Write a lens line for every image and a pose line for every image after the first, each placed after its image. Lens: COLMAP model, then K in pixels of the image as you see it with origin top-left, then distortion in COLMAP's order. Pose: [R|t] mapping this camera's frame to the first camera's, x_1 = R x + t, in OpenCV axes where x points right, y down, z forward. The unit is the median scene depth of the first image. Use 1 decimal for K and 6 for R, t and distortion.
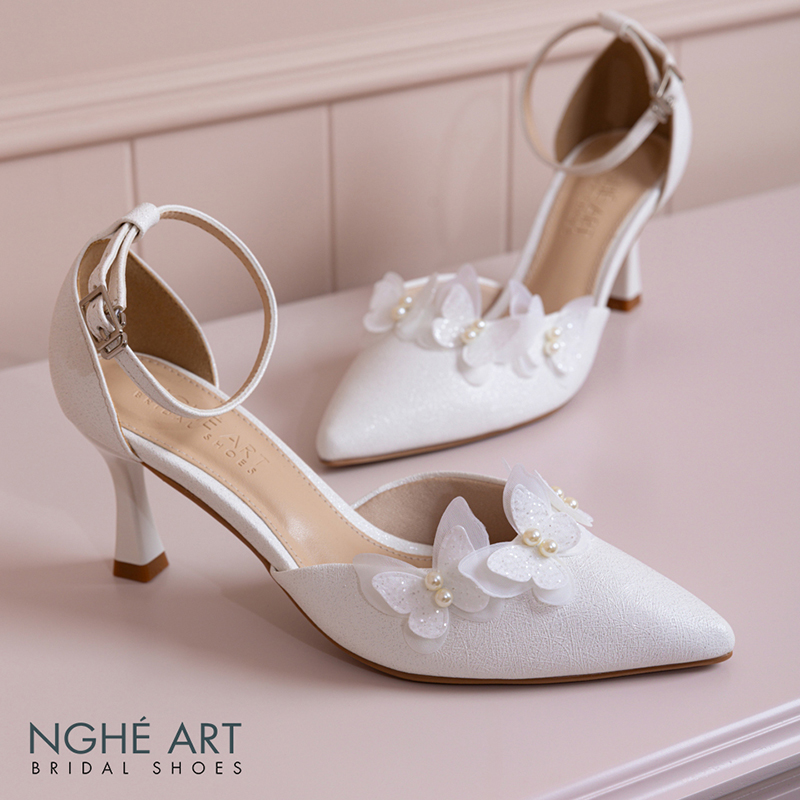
lens RADIAL K [[2157.5, 0, 391.8], [0, 2157.5, 439.8], [0, 0, 1]] dist [0.055762, 0.000000]
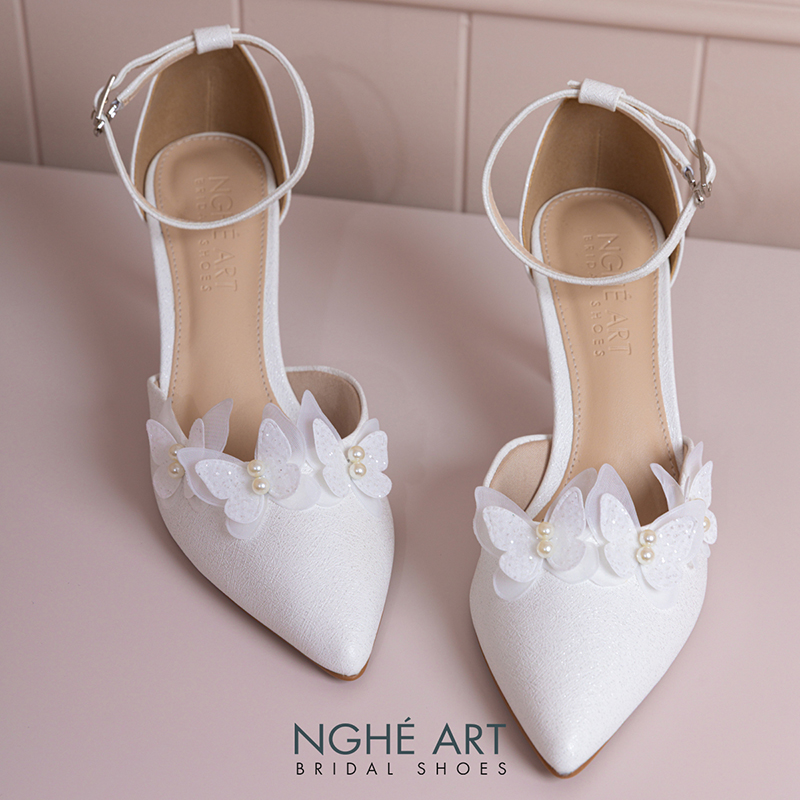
lens RADIAL K [[2157.5, 0, 394.7], [0, 2157.5, 402.4], [0, 0, 1]] dist [0.055762, 0.000000]
pose [[0.563889, 0.515358, -0.645317, 0.727881], [-0.379200, 0.855729, 0.352044, -0.359259], [0.733646, 0.046191, 0.677961, 0.328834]]
